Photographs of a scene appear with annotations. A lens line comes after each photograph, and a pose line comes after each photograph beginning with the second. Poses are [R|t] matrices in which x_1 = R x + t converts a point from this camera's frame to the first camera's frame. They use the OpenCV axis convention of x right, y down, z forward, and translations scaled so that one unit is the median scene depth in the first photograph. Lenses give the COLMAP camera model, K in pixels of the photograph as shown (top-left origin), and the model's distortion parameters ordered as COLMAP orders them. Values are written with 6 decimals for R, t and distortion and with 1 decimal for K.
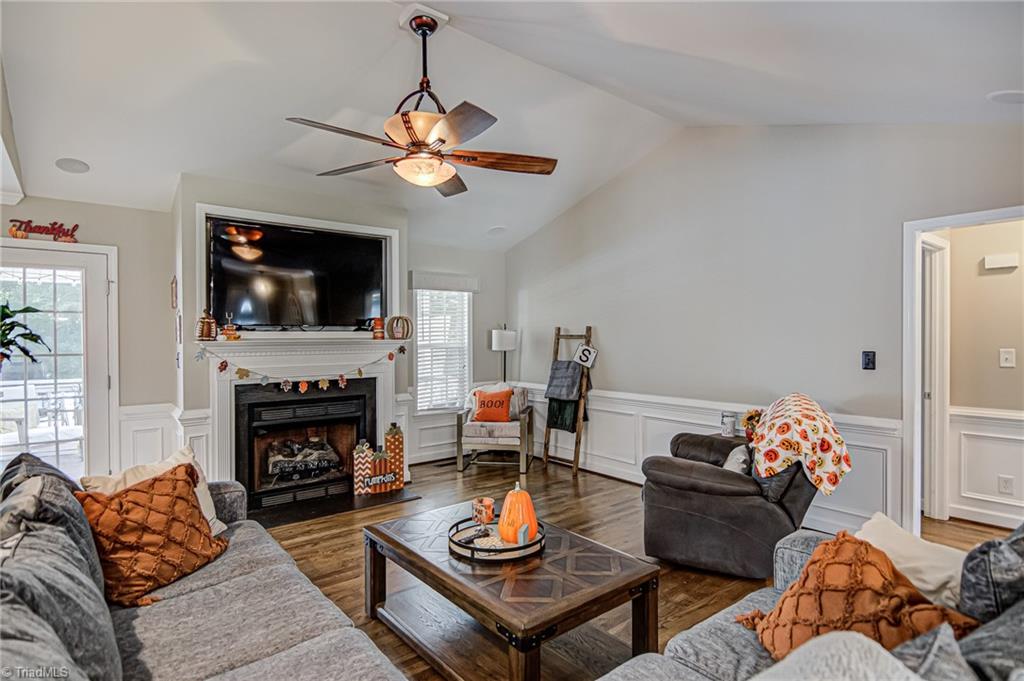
lens RADIAL K [[534.6, 0, 512.4], [0, 534.6, 344.7], [0, 0, 1]] dist [0.021639, -0.021718]
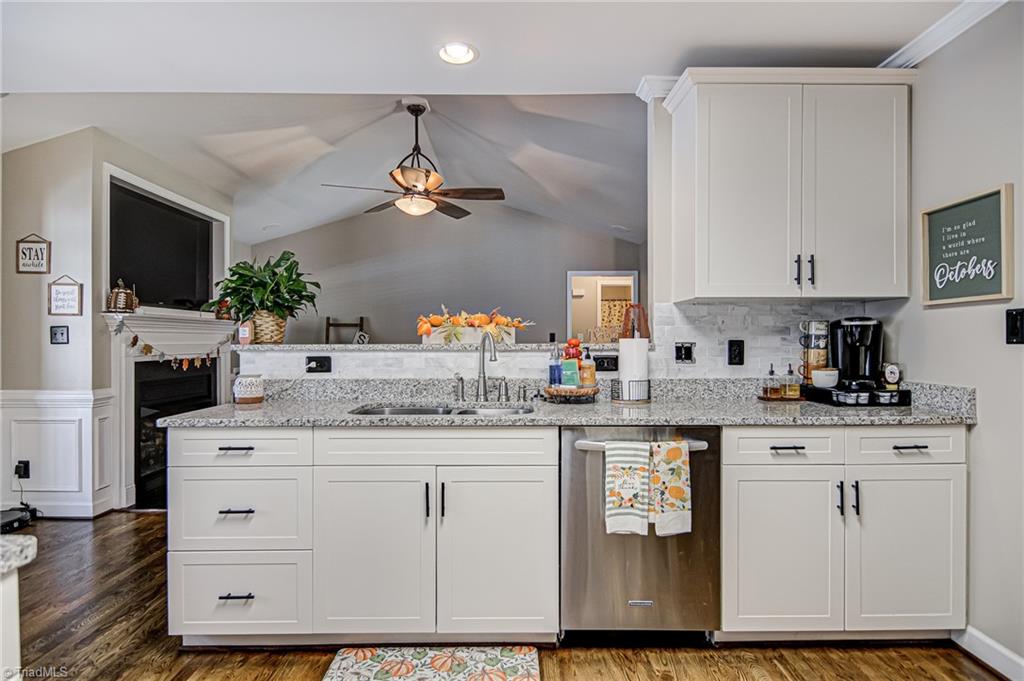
lens RADIAL K [[534.6, 0, 512.4], [0, 534.6, 344.7], [0, 0, 1]] dist [0.021639, -0.021718]
pose [[0.624603, -0.001239, 0.780941, -0.791077], [0.007813, 0.999959, -0.004662, 0.051048], [-0.780903, 0.009014, 0.624587, -0.098187]]
